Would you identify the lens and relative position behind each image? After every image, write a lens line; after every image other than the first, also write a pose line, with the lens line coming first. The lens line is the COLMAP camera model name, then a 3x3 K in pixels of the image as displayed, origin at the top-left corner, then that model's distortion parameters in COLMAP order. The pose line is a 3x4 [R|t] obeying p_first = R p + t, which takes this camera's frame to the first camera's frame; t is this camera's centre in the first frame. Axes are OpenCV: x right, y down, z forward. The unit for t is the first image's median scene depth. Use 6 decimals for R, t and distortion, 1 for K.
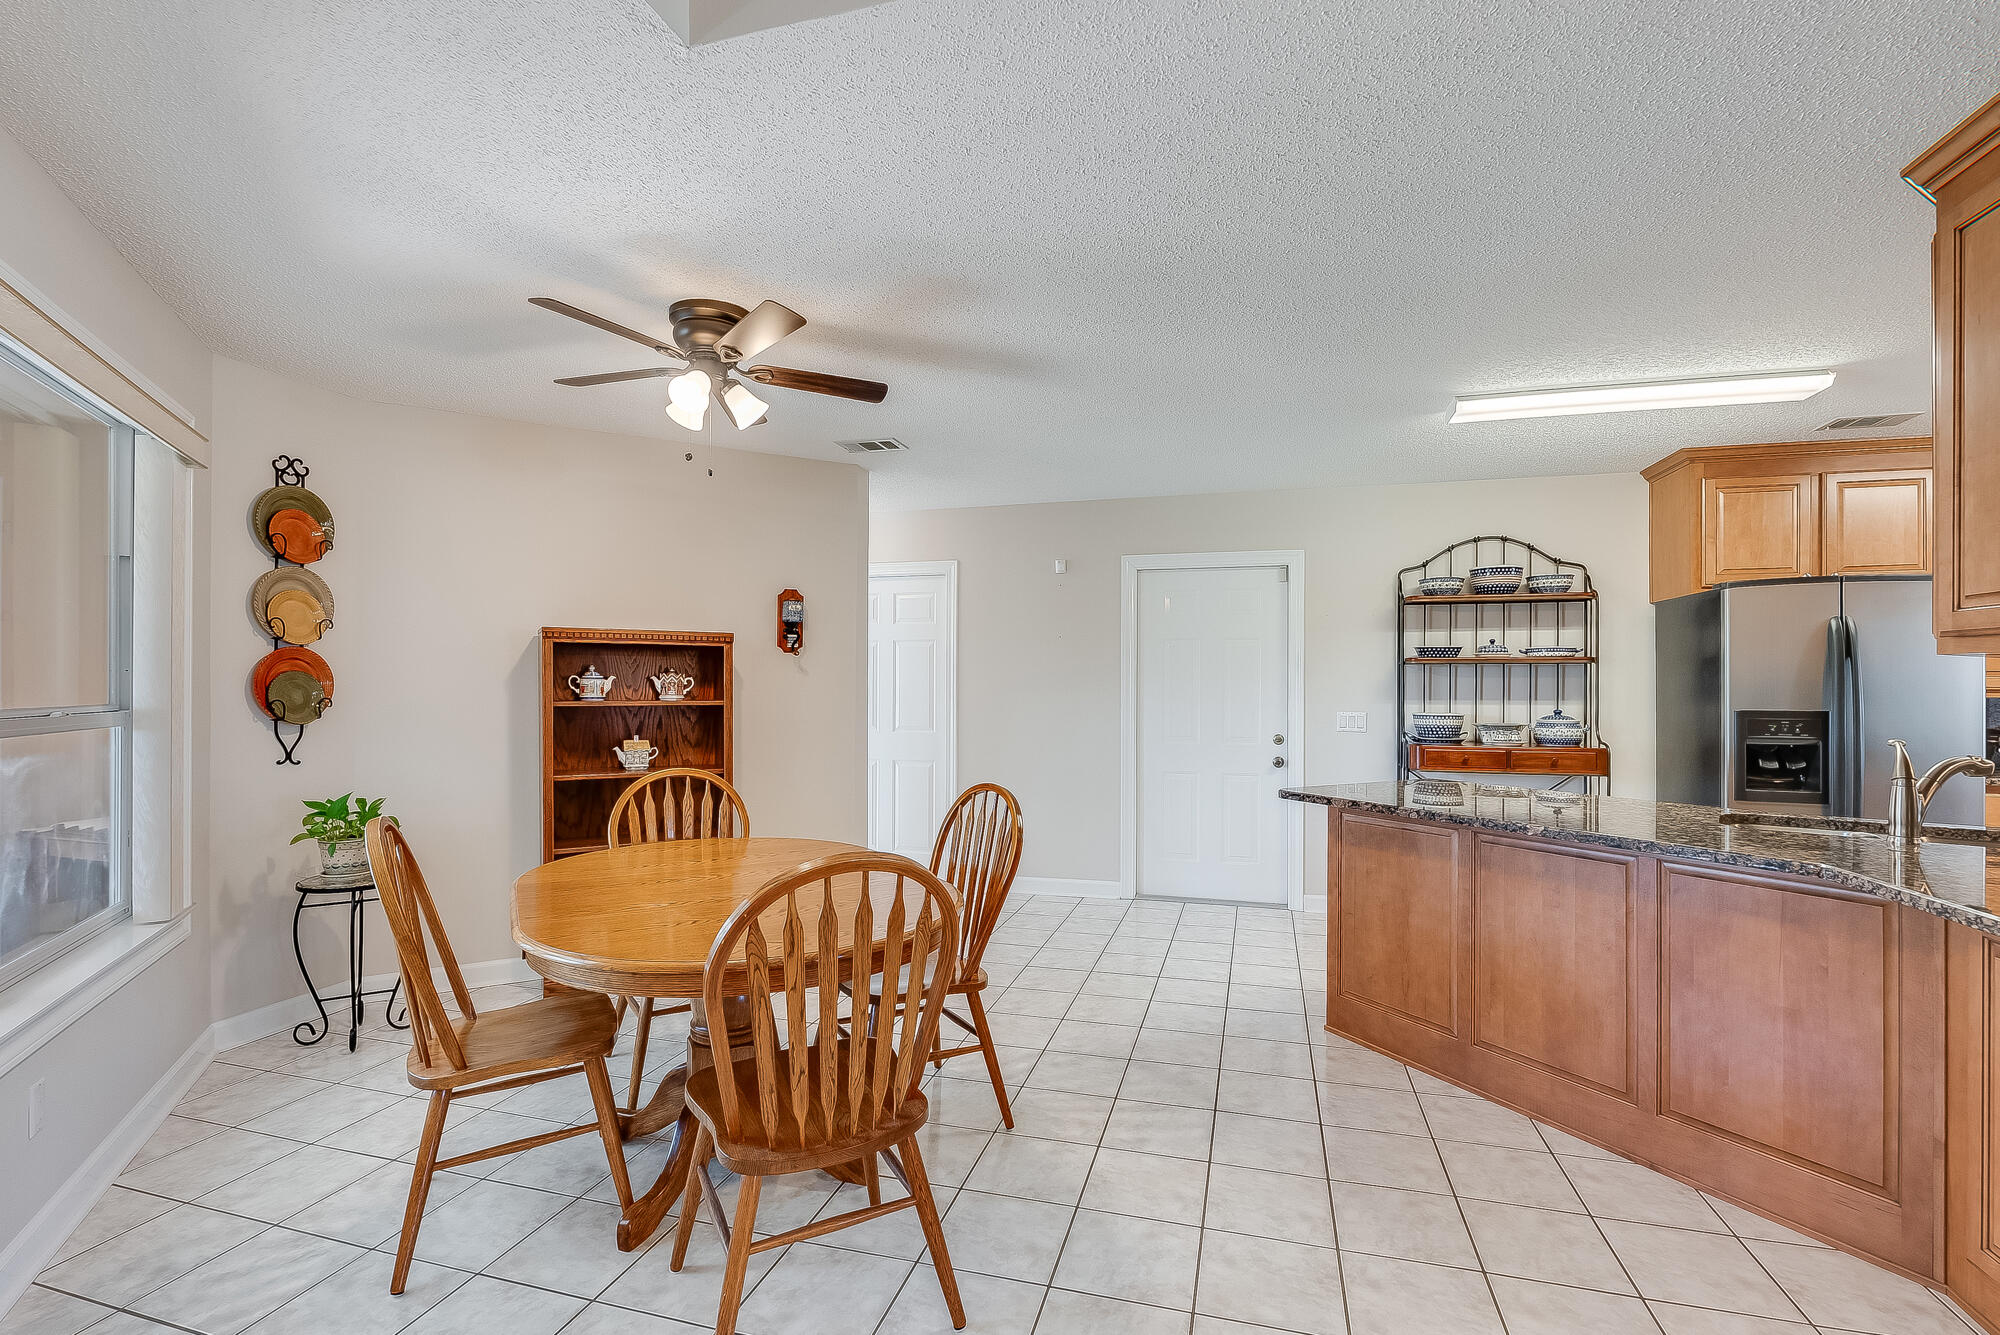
lens RADIAL K [[889.9, 0, 1005.5], [0, 889.9, 684.5], [0, 0, 1]] dist [-0.008242, 0.001379]
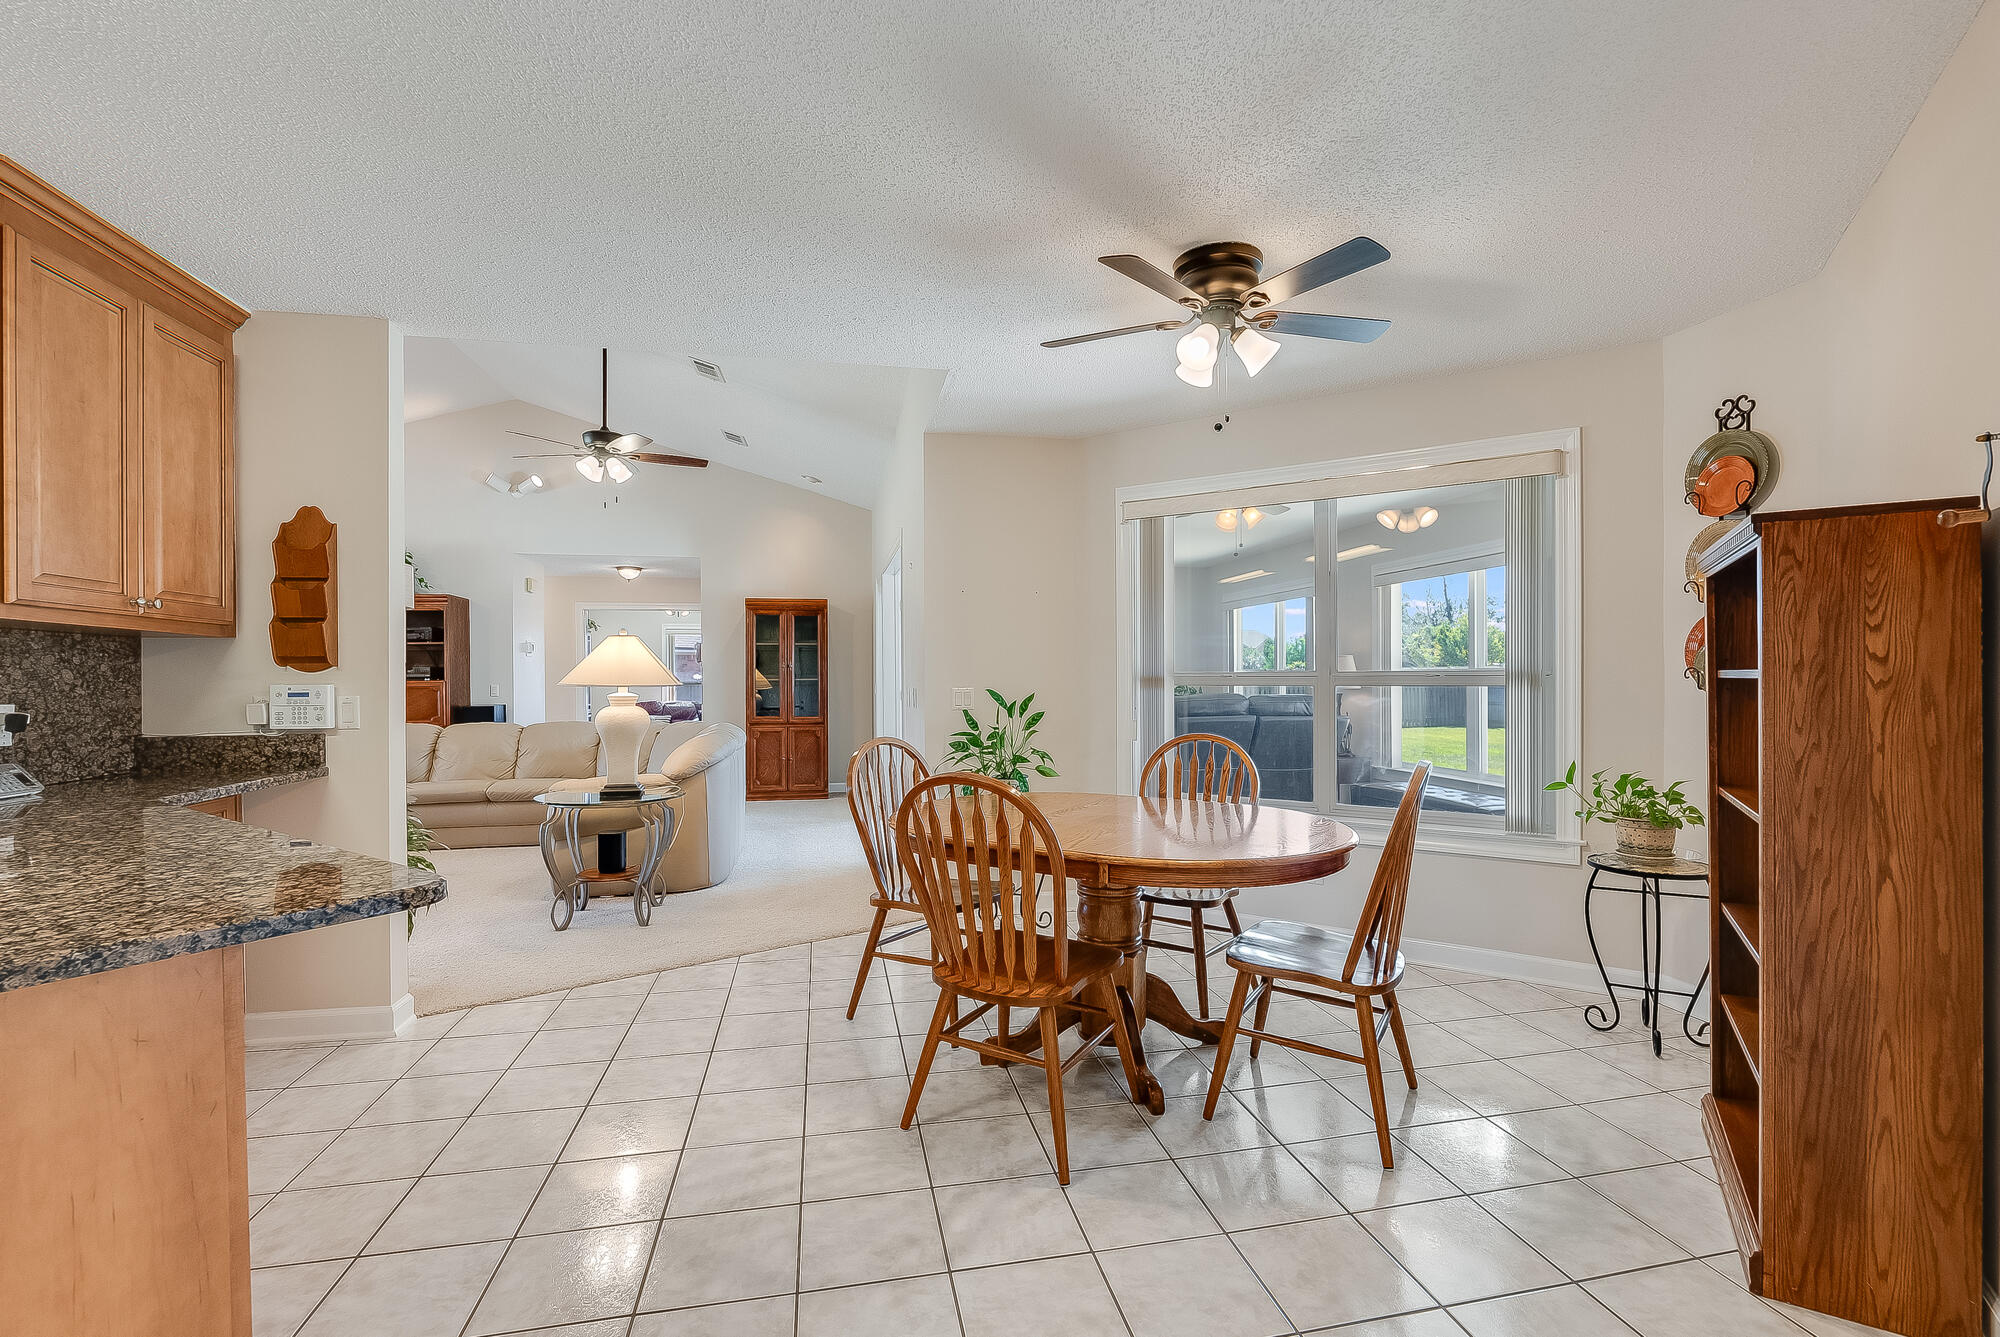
lens RADIAL K [[895.8, 0, 1015.5], [0, 895.8, 678.5], [0, 0, 1]] dist [-0.010438, 0.001264]
pose [[-0.885645, 0.004758, -0.464339, 0.220560], [0.003203, 0.999986, 0.004136, 0.018263], [0.464353, 0.002176, -0.885648, 1.245534]]
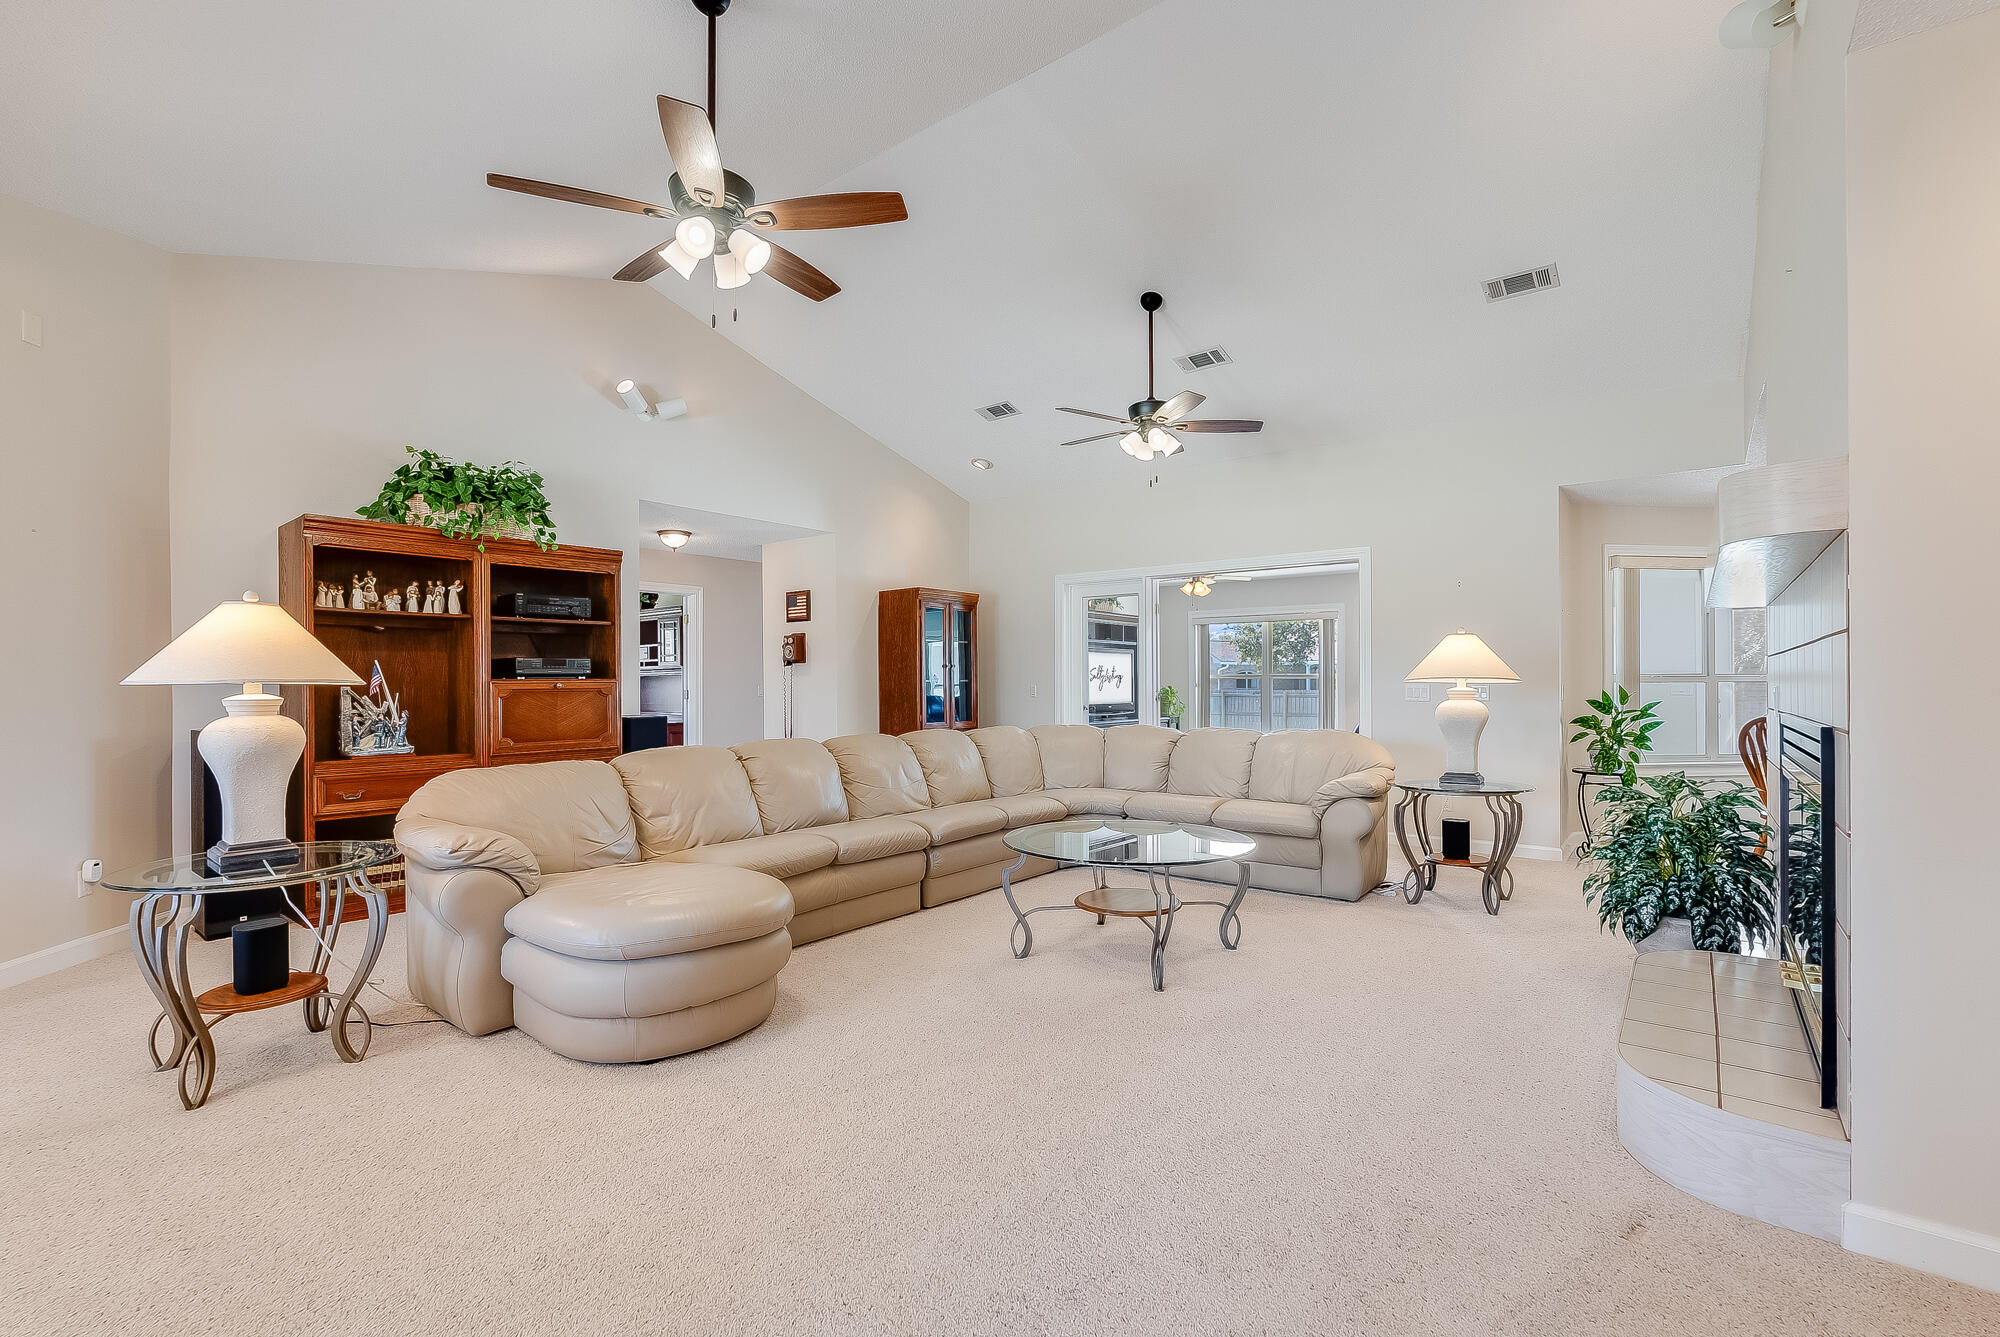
lens RADIAL K [[895.8, 0, 1010.1], [0, 895.8, 689.1], [0, 0, 1]] dist [-0.010438, 0.001264]
pose [[-0.365571, 0.005185, -0.930769, 1.475107], [0.002140, 0.999987, 0.004730, 0.035799], [0.930781, -0.000262, -0.365578, -0.109458]]
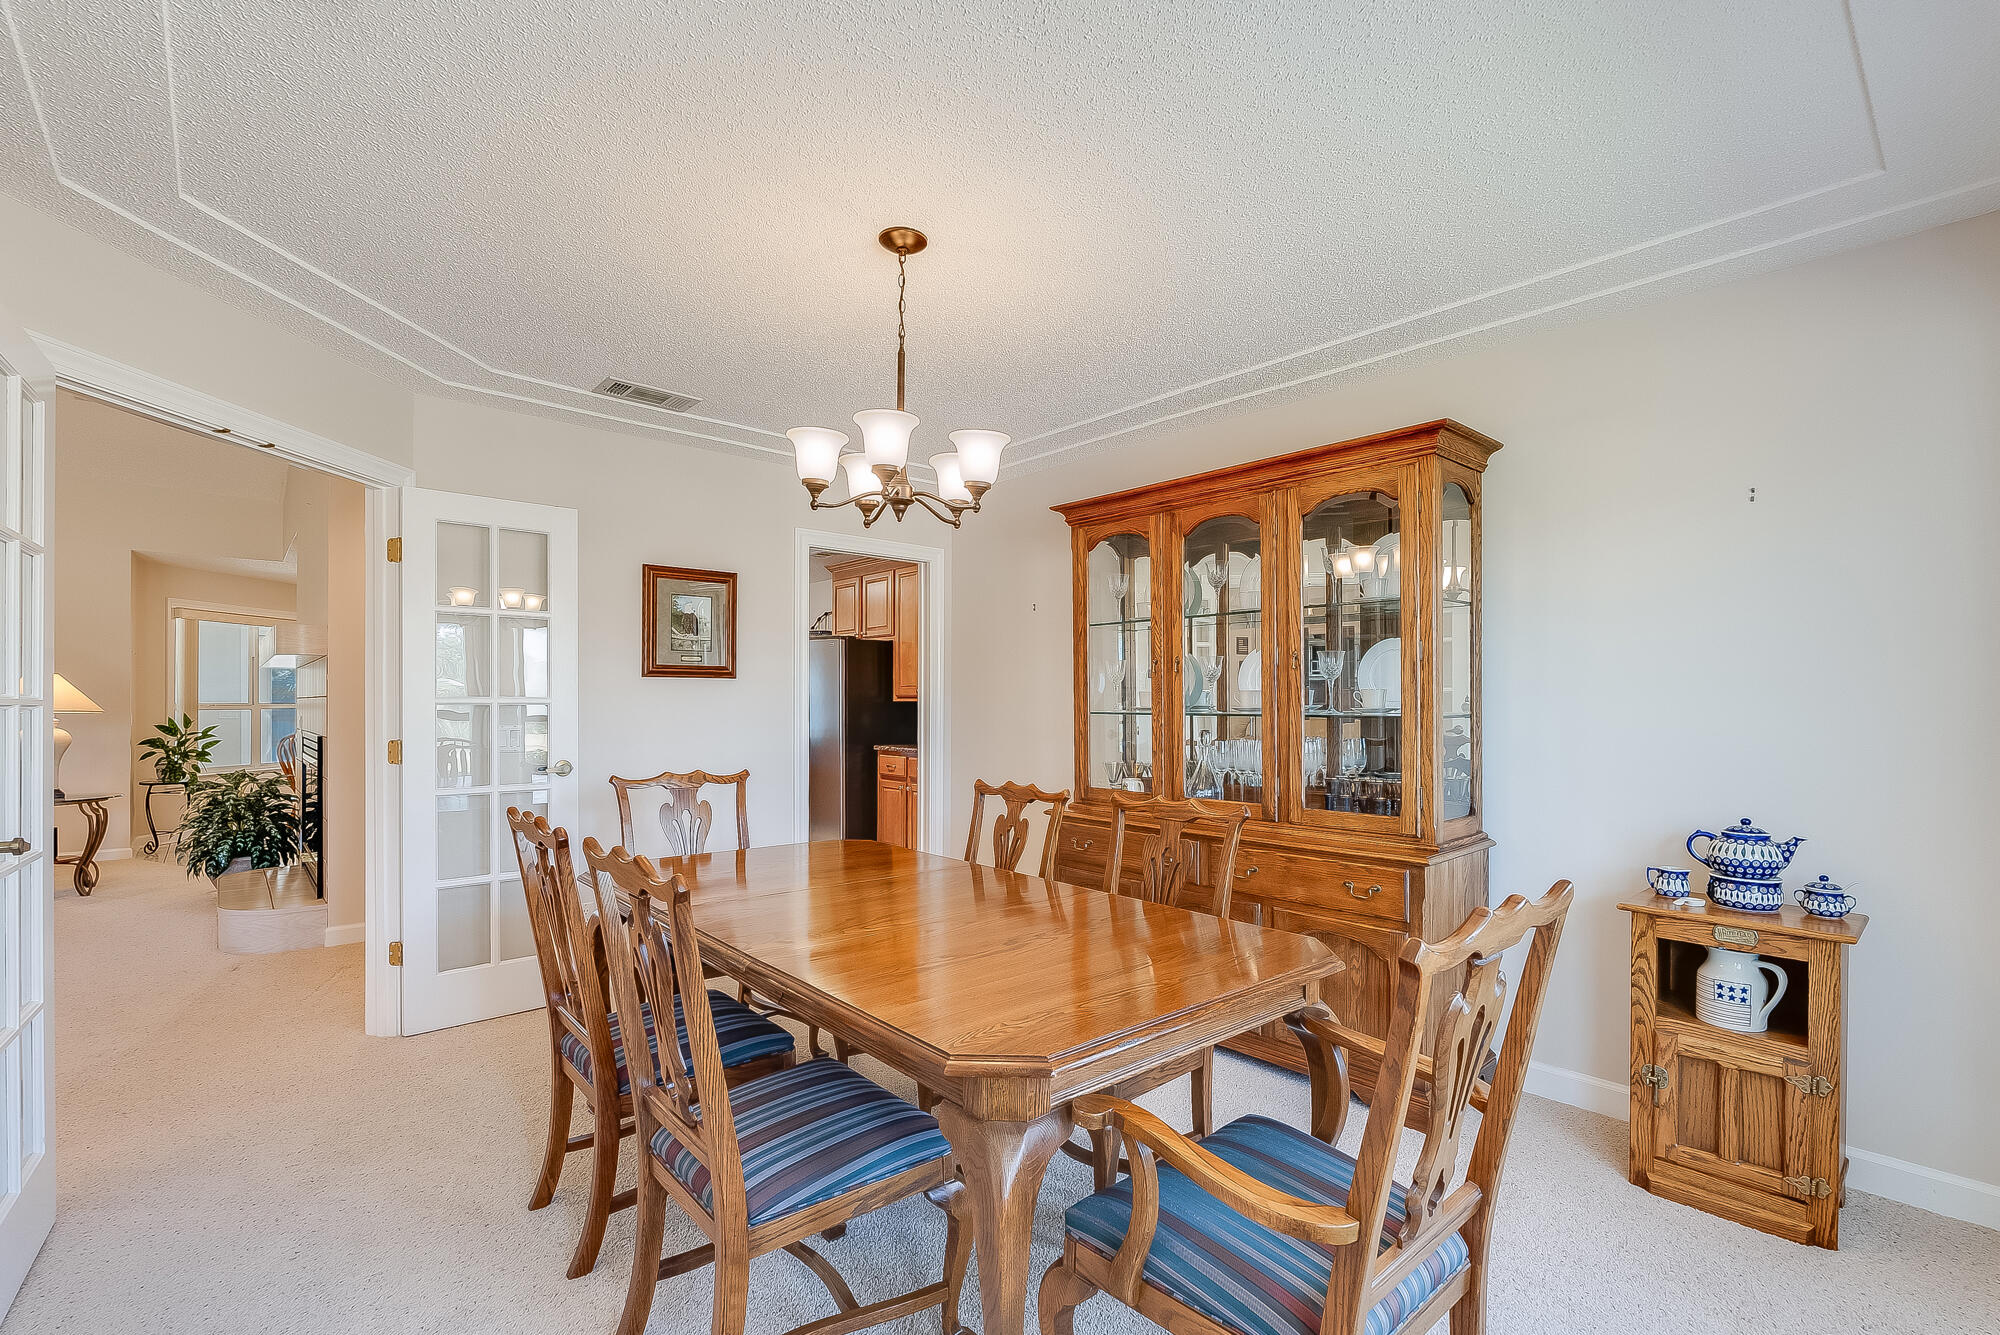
lens RADIAL K [[895.8, 0, 1001.8], [0, 895.8, 689.4], [0, 0, 1]] dist [-0.010438, 0.001264]
pose [[0.842099, -0.008423, -0.539257, 2.255132], [0.000550, 0.999891, -0.014759, 0.015649], [0.539322, 0.012132, 0.842012, -0.376698]]
